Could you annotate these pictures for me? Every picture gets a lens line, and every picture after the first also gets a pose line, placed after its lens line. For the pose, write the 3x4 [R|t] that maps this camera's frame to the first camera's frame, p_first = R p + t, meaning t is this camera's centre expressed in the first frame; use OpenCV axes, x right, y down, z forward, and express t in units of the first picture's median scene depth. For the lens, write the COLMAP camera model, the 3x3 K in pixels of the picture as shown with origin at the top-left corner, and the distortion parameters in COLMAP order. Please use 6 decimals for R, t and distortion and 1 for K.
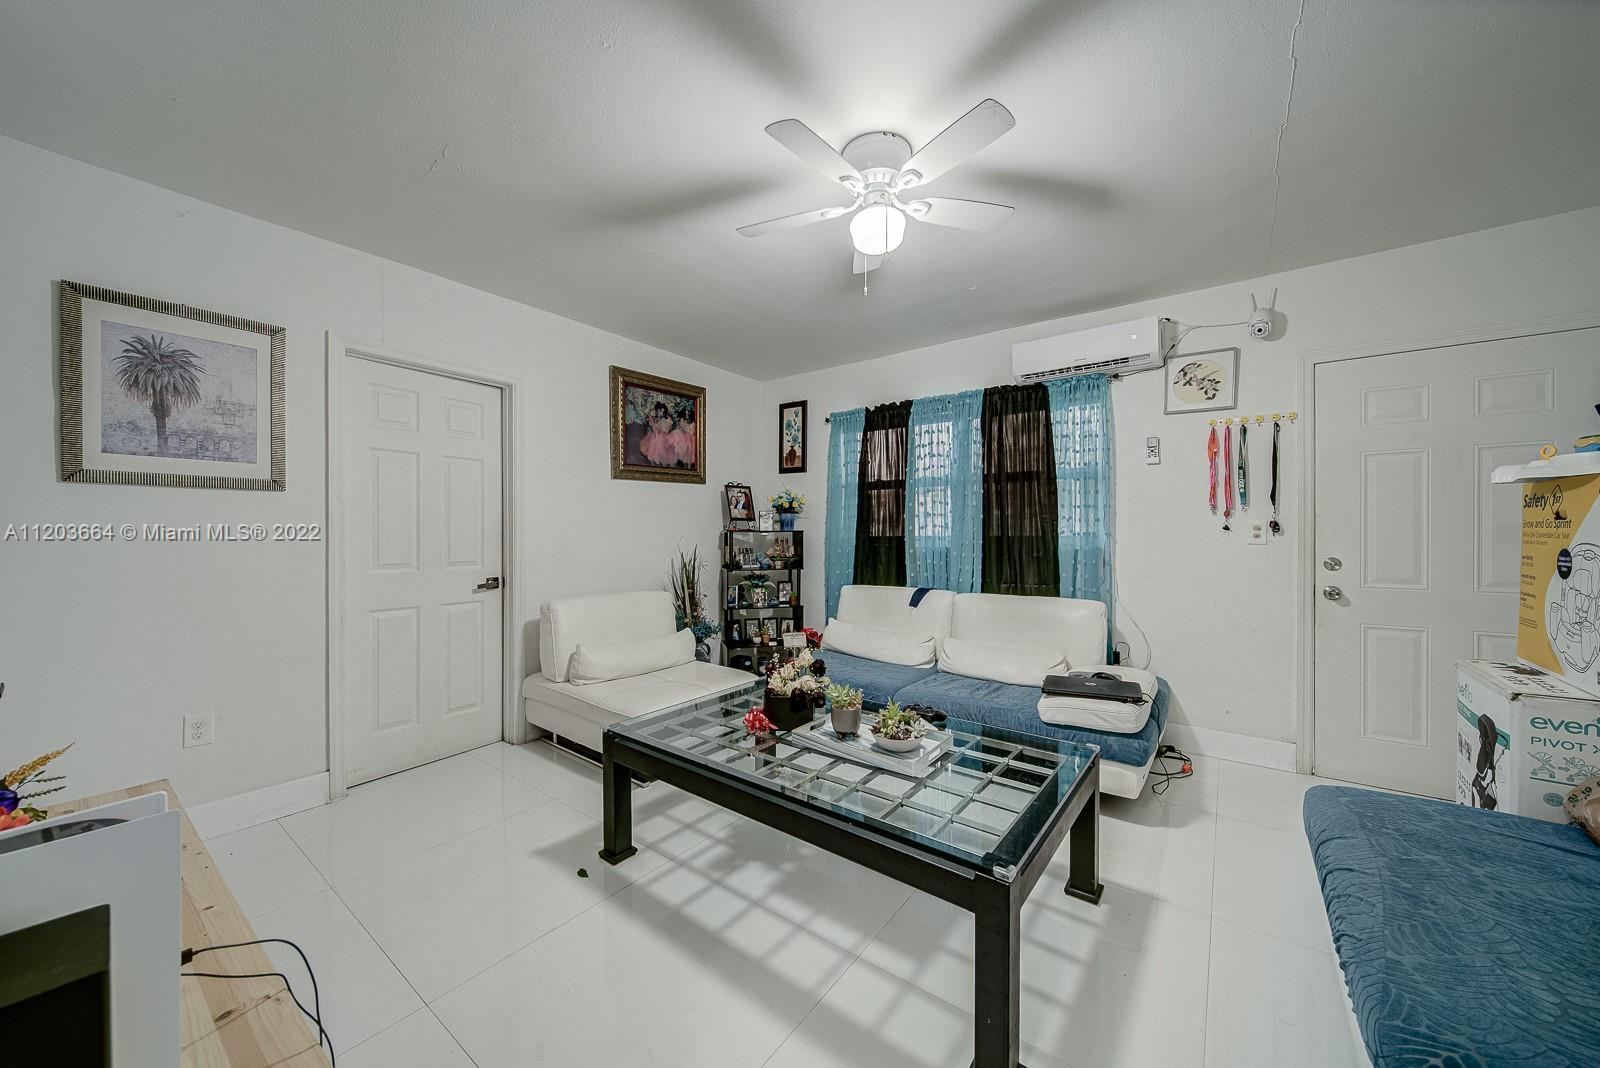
lens RADIAL K [[564.5, 0, 808.5], [0, 564.5, 535.0], [0, 0, 1]] dist [0.000146, -0.000912]
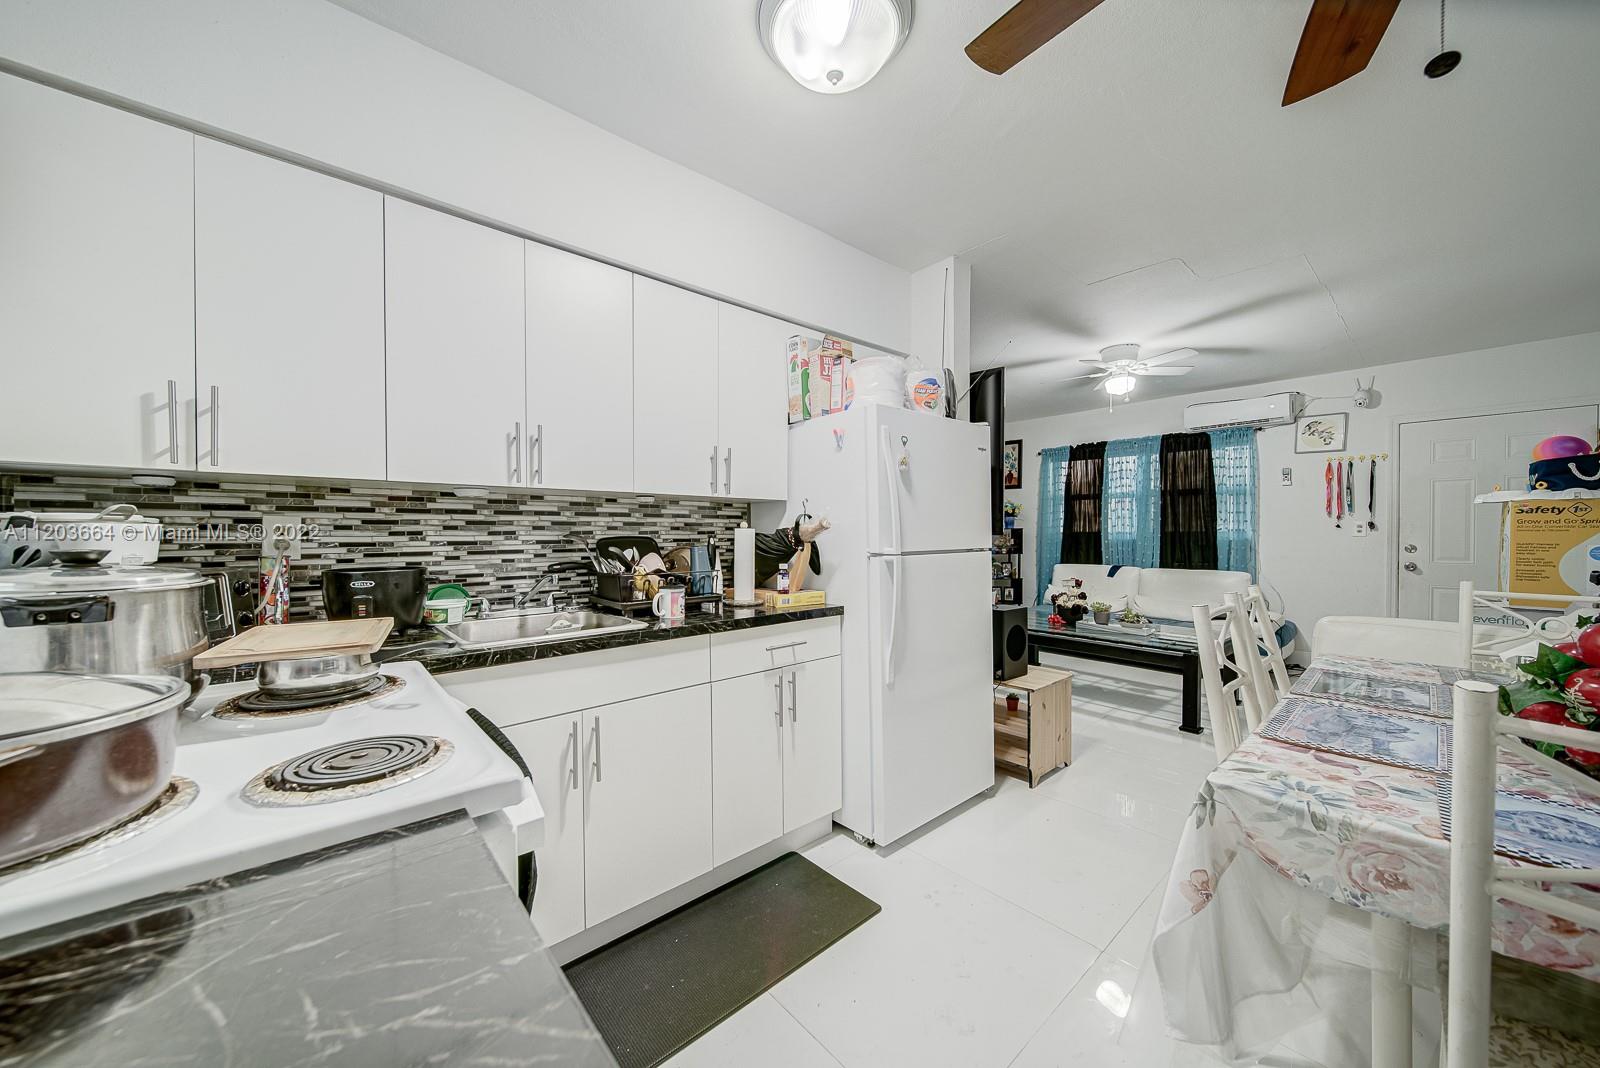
lens RADIAL K [[564.5, 0, 795.7], [0, 564.5, 538.2], [0, 0, 1]] dist [0.000146, -0.000912]
pose [[0.975694, 0.001896, -0.219127, -0.334418], [0.000502, 0.999941, 0.010887, 0.002707], [0.219135, -0.010732, 0.975636, -0.739615]]
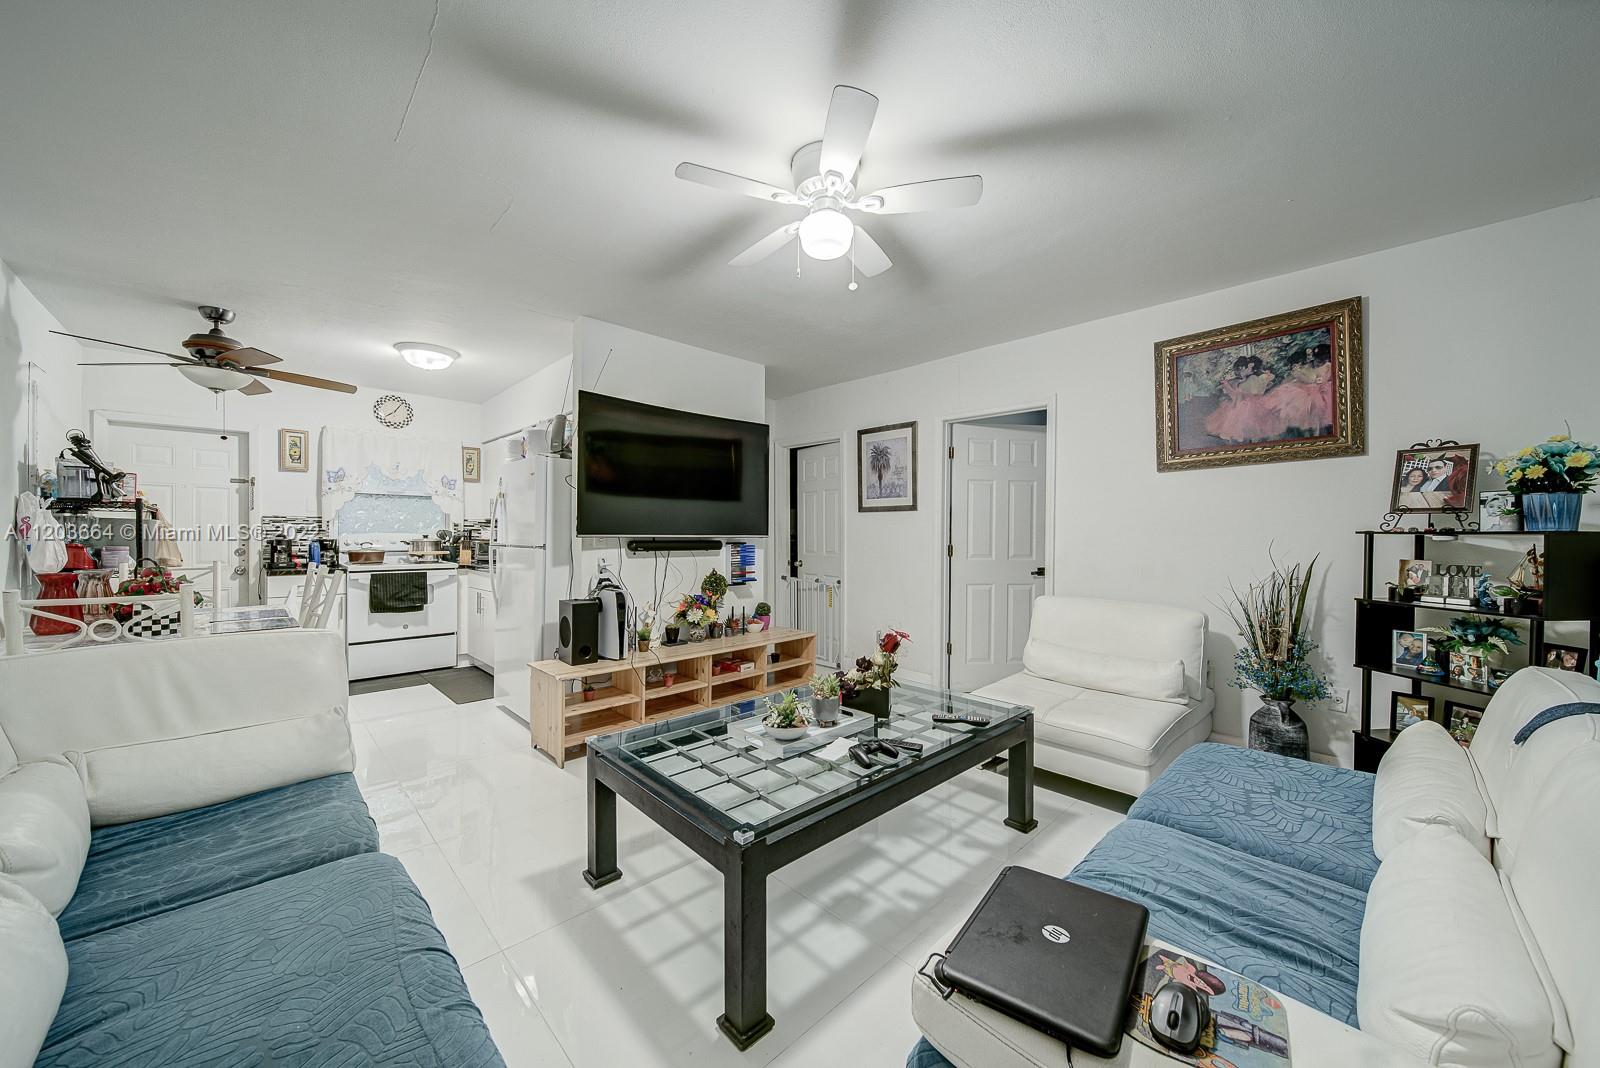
lens RADIAL K [[564.5, 0, 797.9], [0, 564.5, 537.8], [0, 0, 1]] dist [0.000146, -0.000912]
pose [[-0.154427, 0.007712, -0.987974, 0.670942], [-0.007344, 0.999933, 0.008953, -0.003090], [0.987977, 0.008639, -0.154360, 0.660007]]
